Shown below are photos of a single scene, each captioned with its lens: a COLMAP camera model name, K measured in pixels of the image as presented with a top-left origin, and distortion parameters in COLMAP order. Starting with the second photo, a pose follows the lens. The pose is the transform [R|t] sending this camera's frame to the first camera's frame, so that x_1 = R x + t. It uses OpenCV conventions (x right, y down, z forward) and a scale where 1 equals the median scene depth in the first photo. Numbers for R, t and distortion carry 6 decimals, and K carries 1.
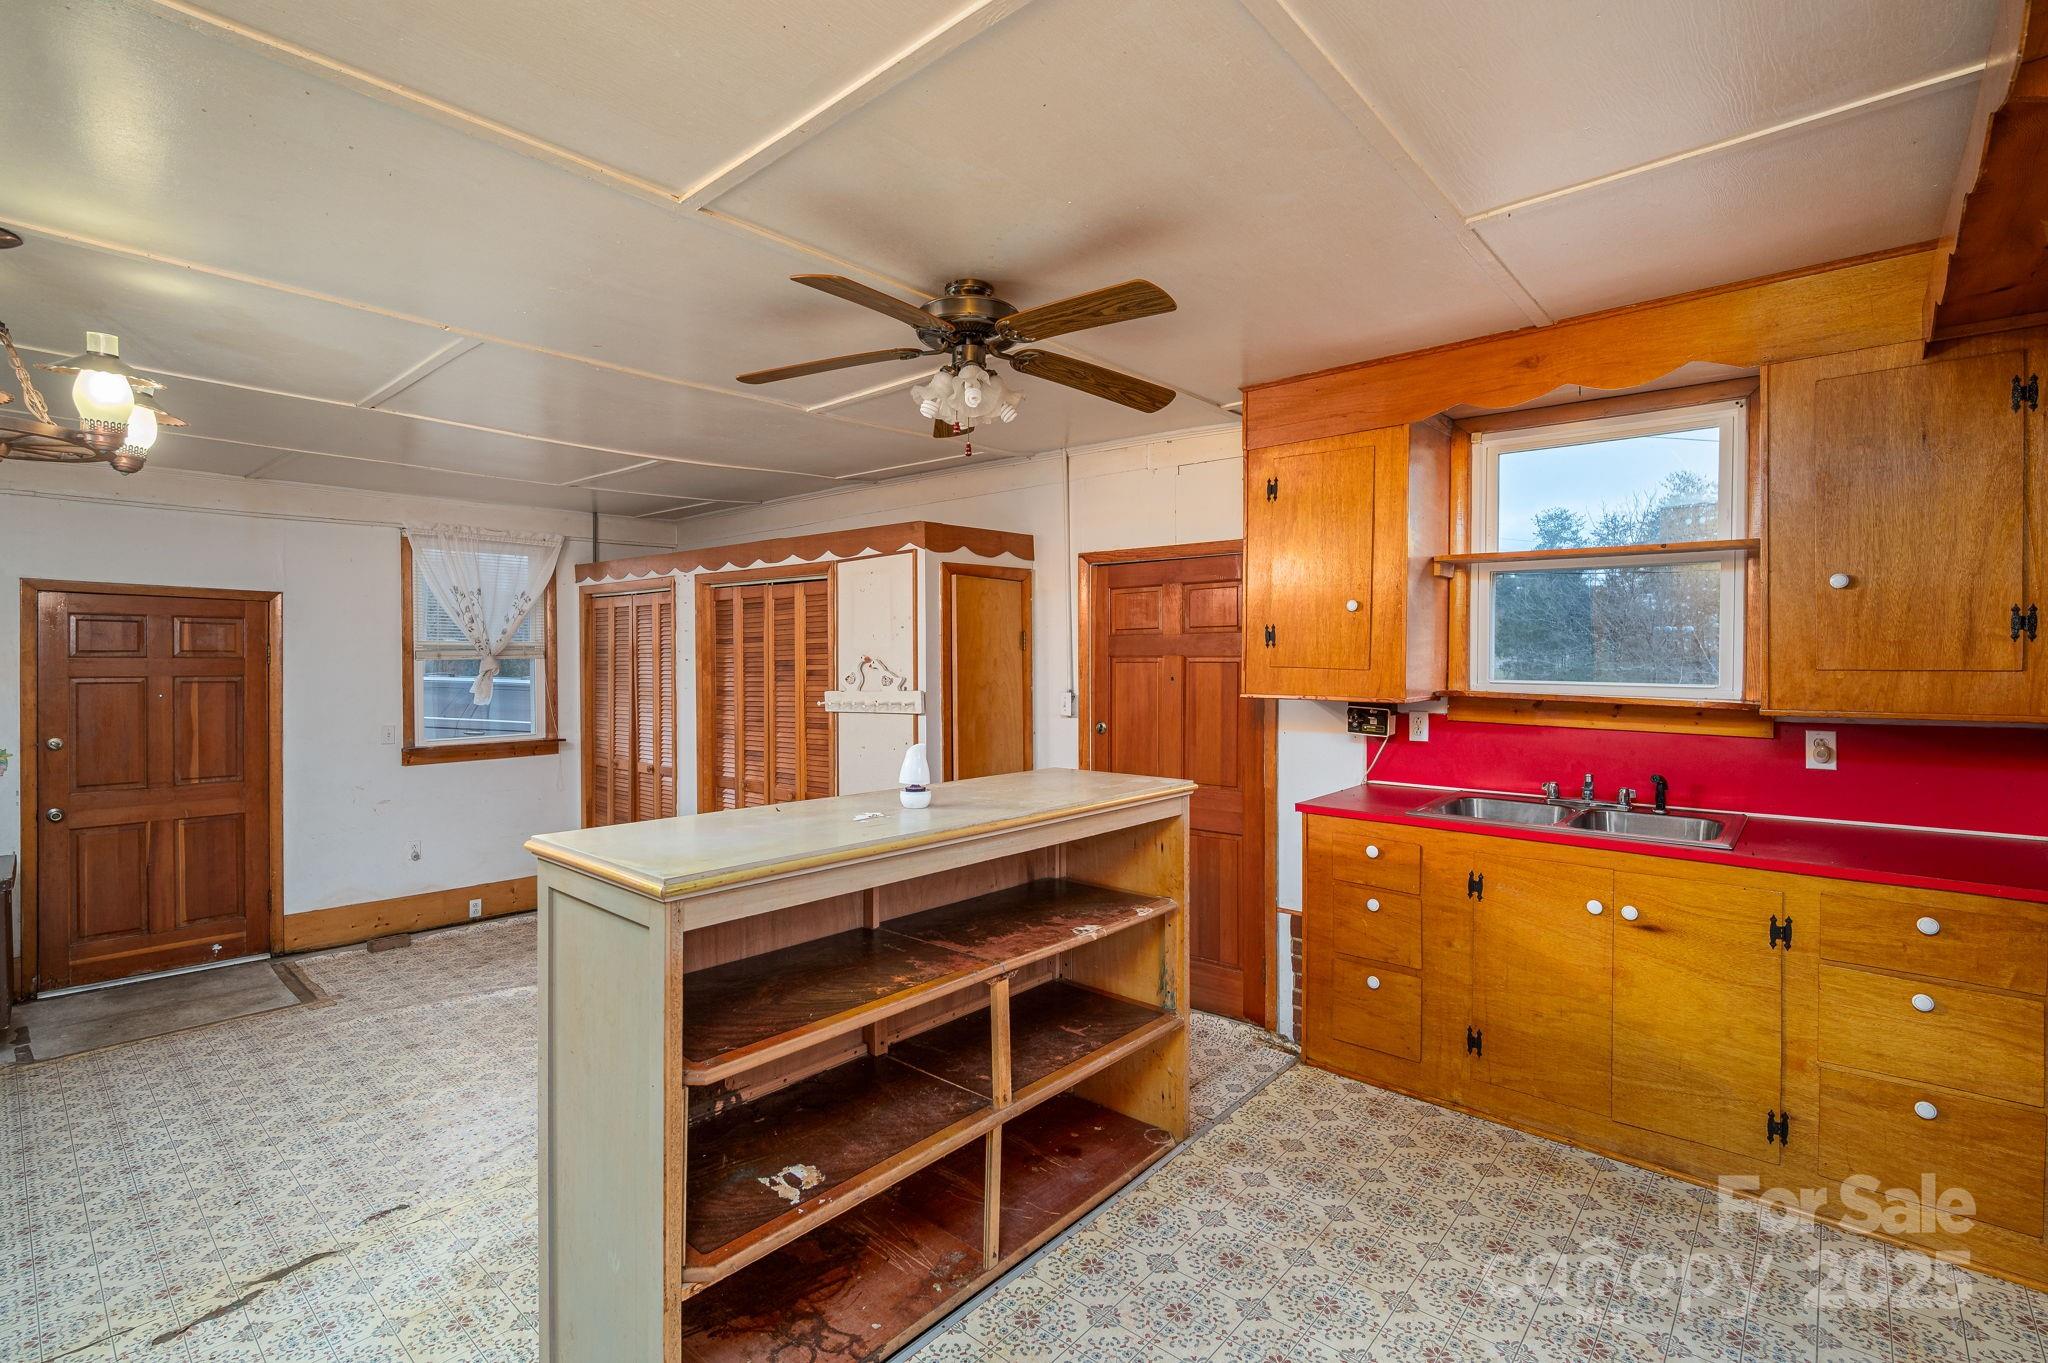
lens RADIAL K [[960.3, 0, 1026.3], [0, 960.3, 660.6], [0, 0, 1]] dist [-0.000211, 0.000128]
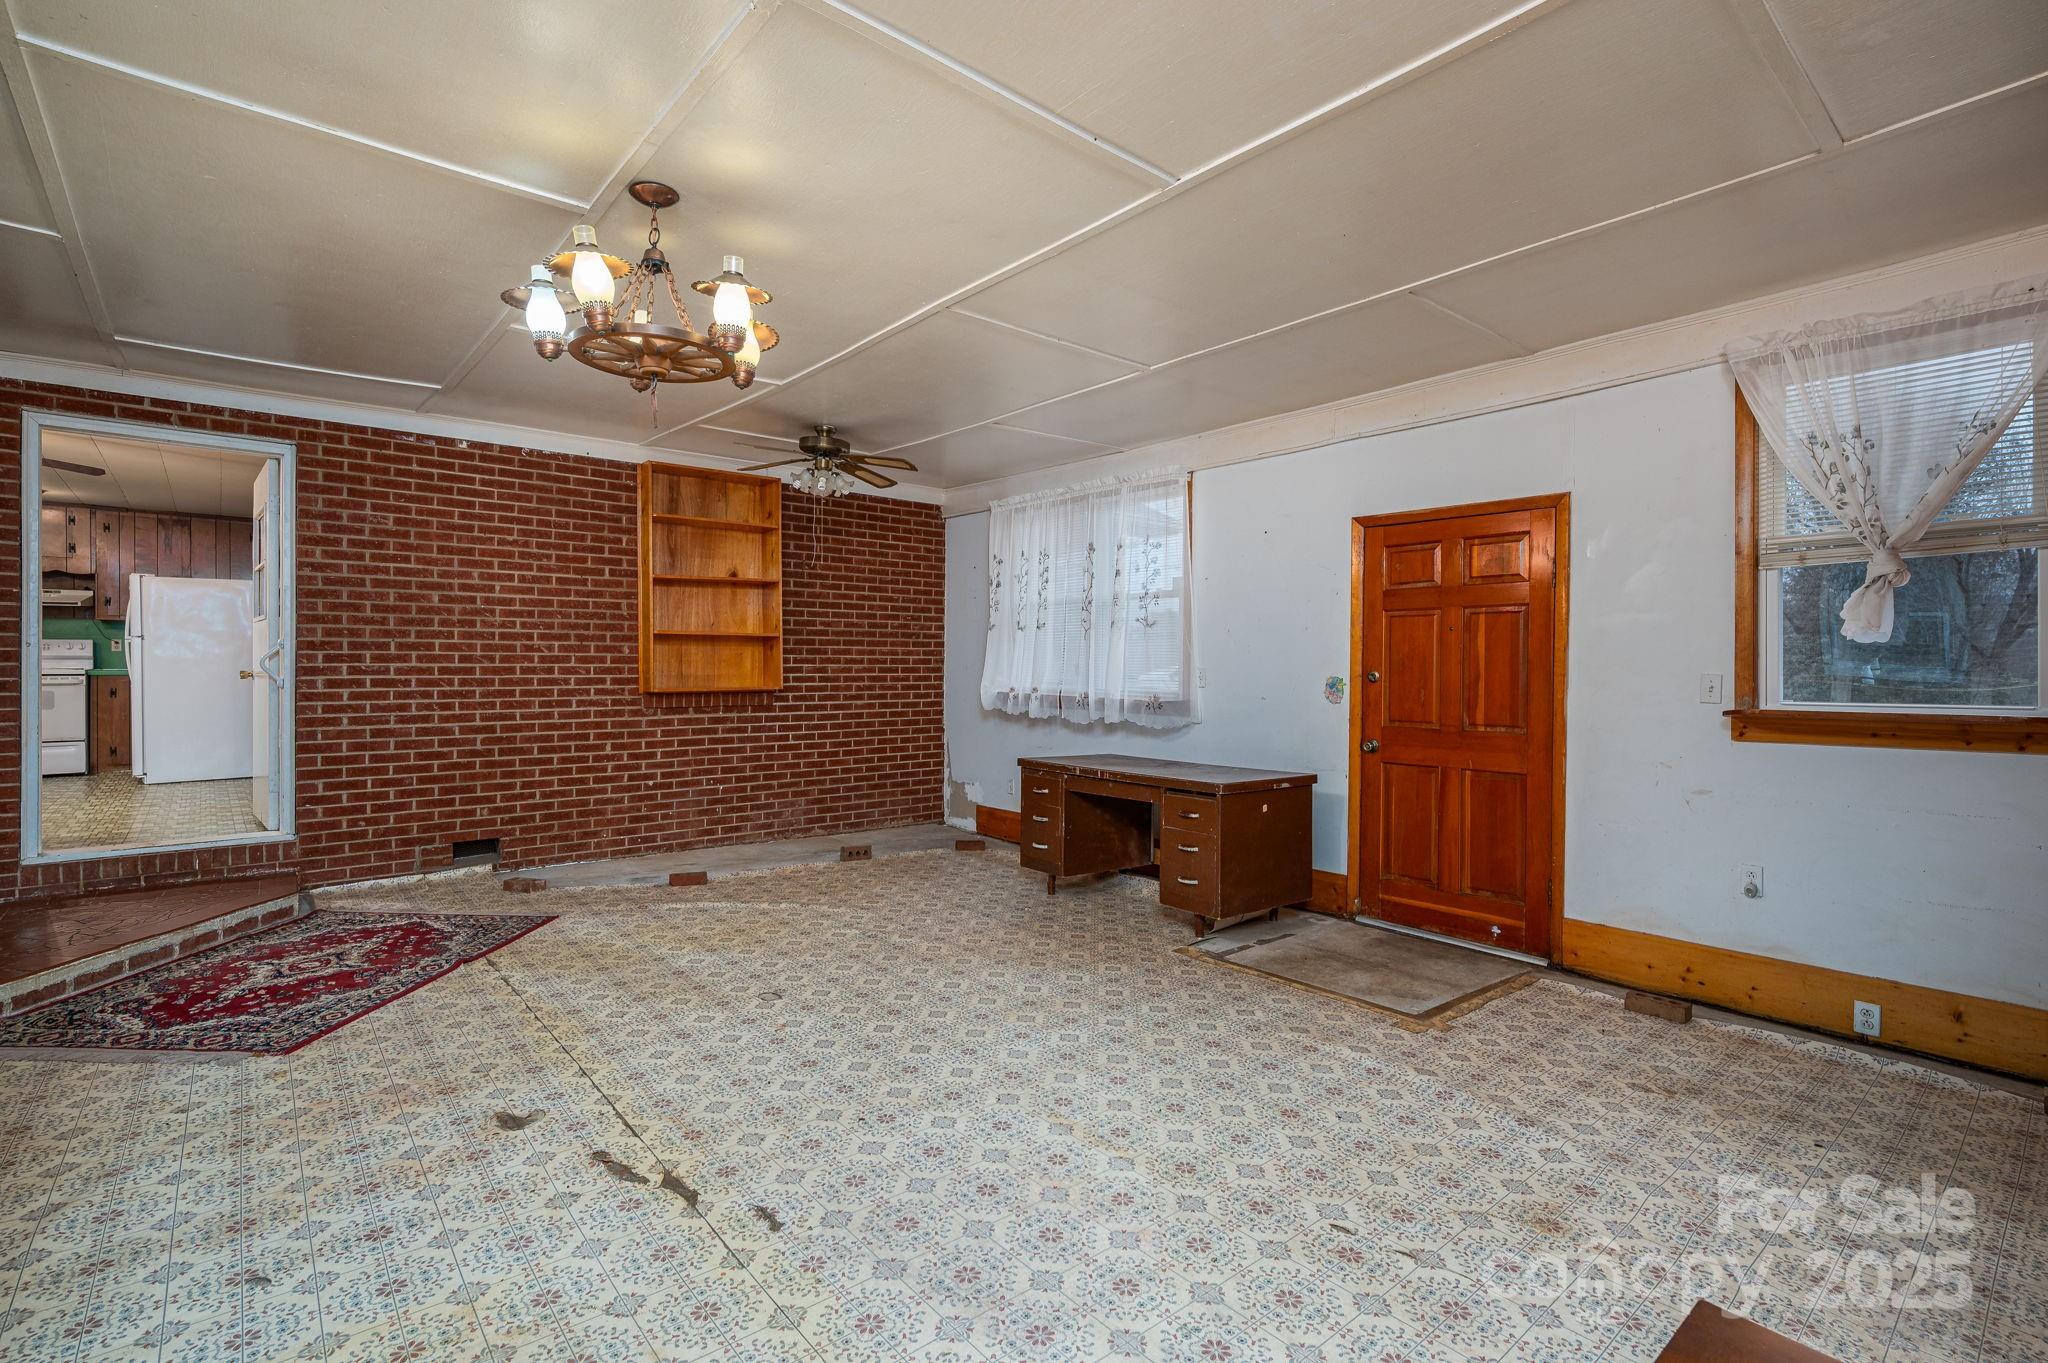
lens RADIAL K [[938.4, 0, 1024.0], [0, 938.4, 681.5], [0, 0, 1]] dist [-0.005797, -0.001129]
pose [[-0.144614, 0.013492, -0.989396, 0.020606], [-0.008190, 0.999856, 0.014831, 0.083108], [0.989454, 0.010248, -0.144482, 0.794460]]
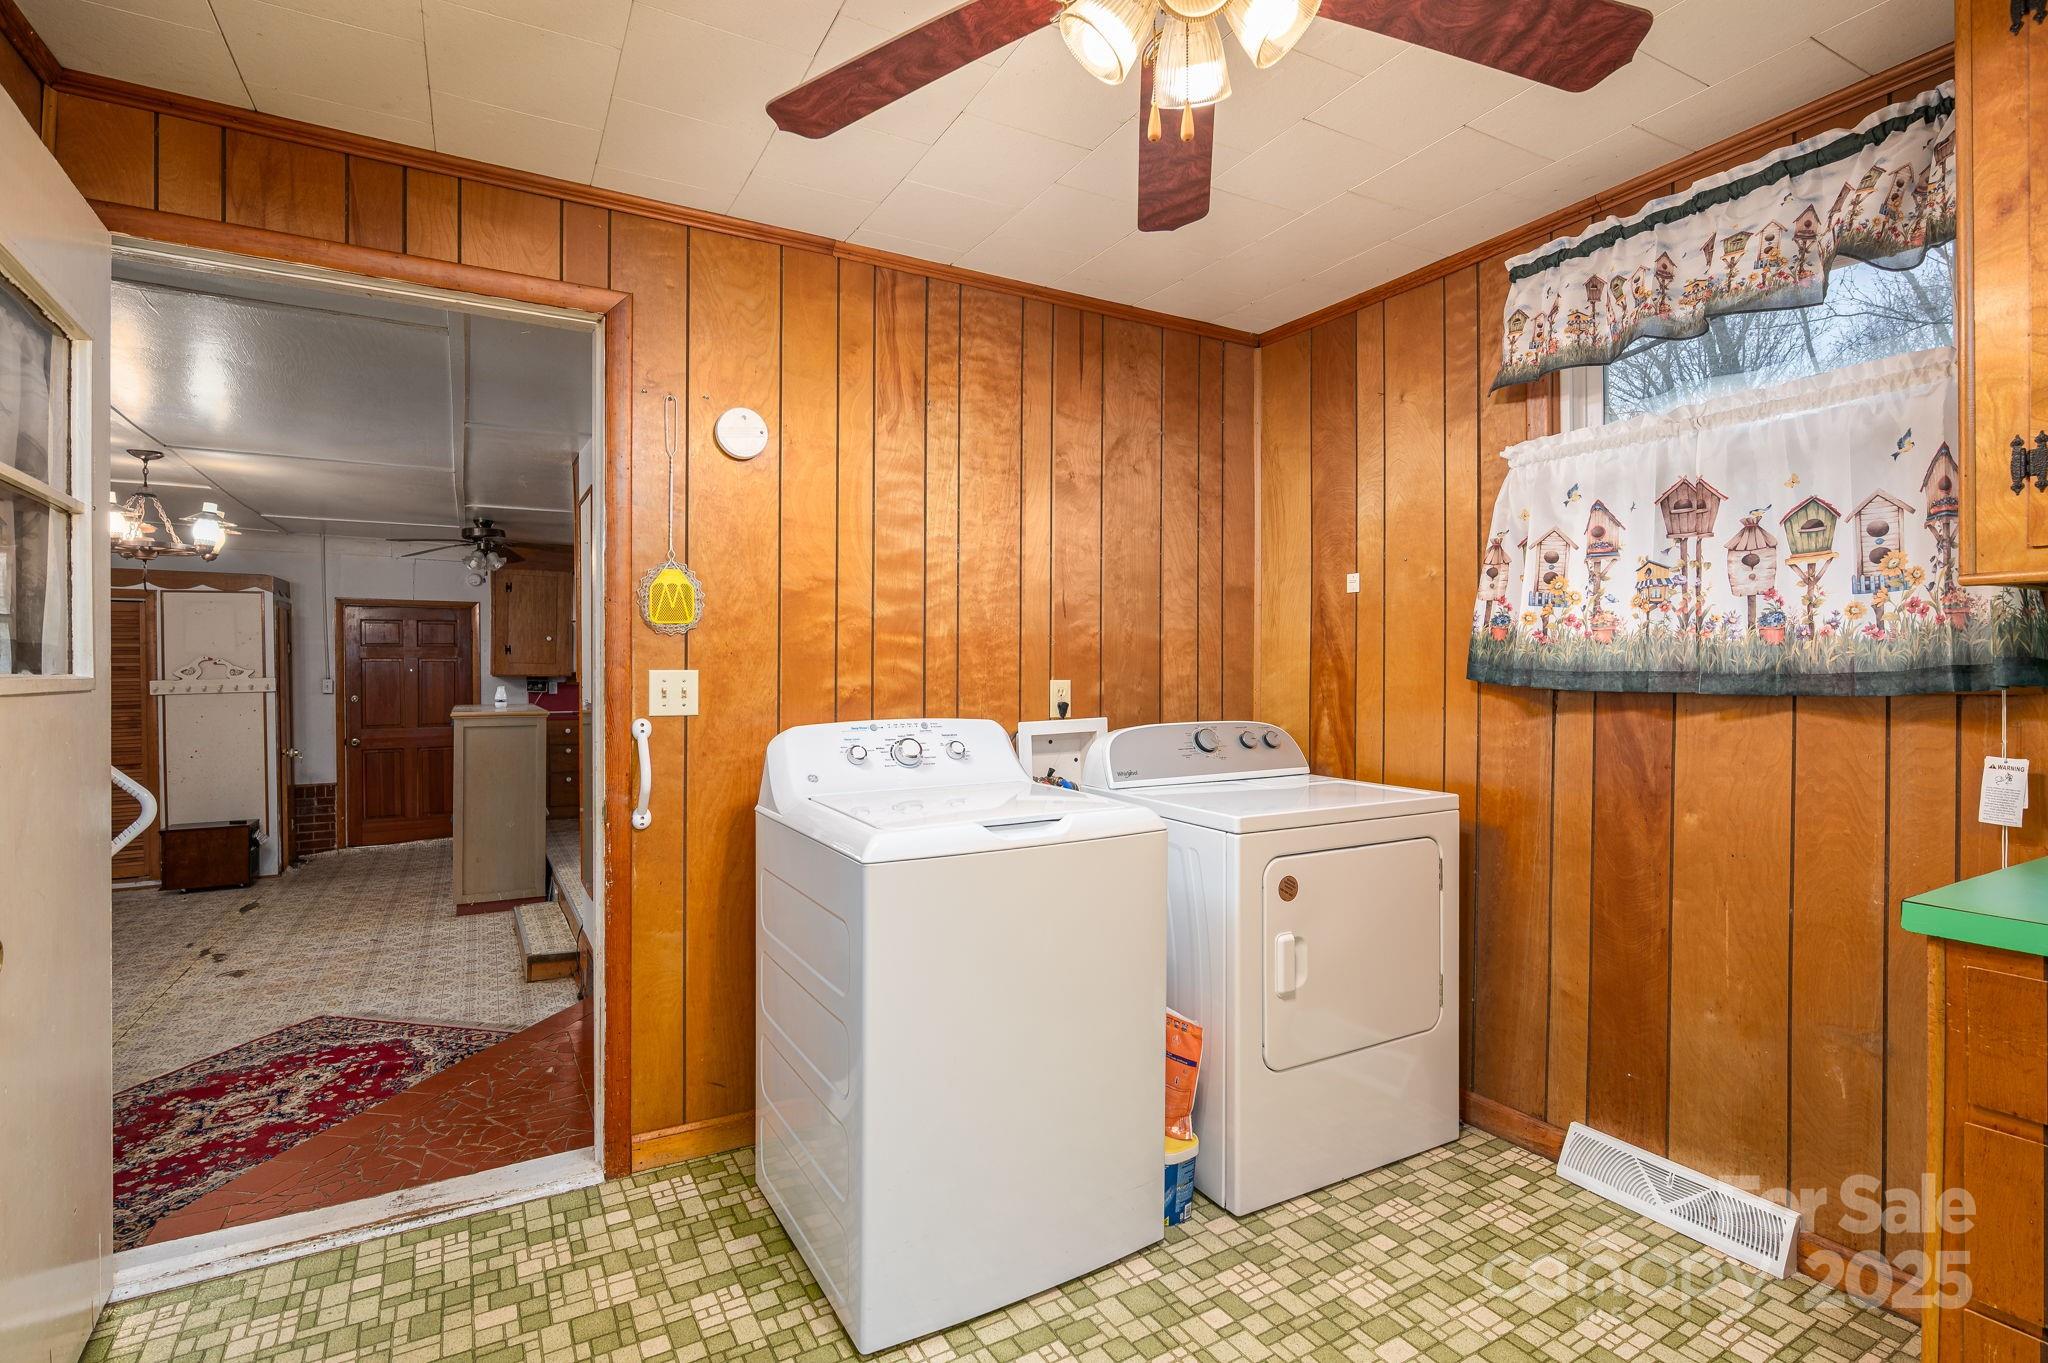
lens RADIAL K [[960.3, 0, 1026.3], [0, 960.3, 660.6], [0, 0, 1]] dist [-0.000211, 0.000128]
pose [[0.318573, 0.009316, 0.947853, -1.181344], [0.005259, 0.999919, -0.011595, 0.026684], [-0.947884, 0.008678, 0.318498, -0.713354]]
